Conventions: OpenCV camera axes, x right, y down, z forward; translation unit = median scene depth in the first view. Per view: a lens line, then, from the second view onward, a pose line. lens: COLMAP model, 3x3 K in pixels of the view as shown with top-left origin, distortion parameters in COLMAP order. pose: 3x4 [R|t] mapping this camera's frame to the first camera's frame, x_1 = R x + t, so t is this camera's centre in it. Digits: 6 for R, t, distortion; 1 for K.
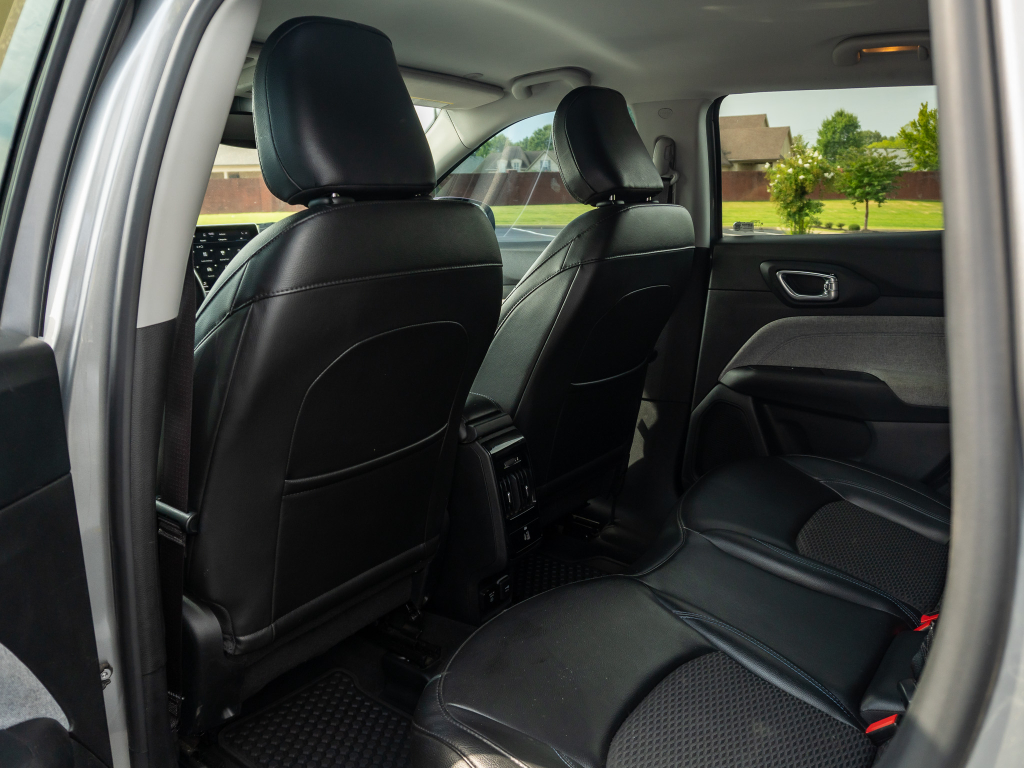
lens RADIAL K [[785.1, 0, 534.3], [0, 785.1, 381.8], [0, 0, 1]] dist [-0.038728, 0.009168]
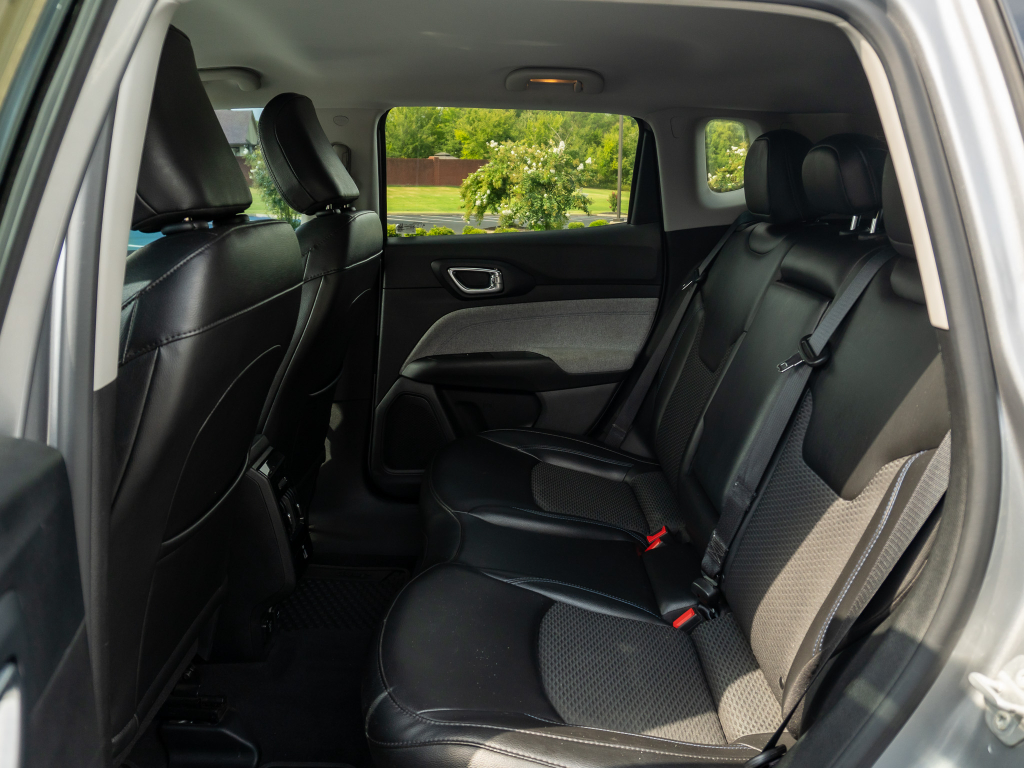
lens RADIAL K [[785.1, 0, 534.3], [0, 785.1, 381.8], [0, 0, 1]] dist [-0.038728, 0.009168]
pose [[0.823348, -0.128860, 0.552714, -0.227759], [0.120895, 0.991353, 0.051034, -0.026381], [-0.554511, 0.024802, 0.831807, 0.018816]]
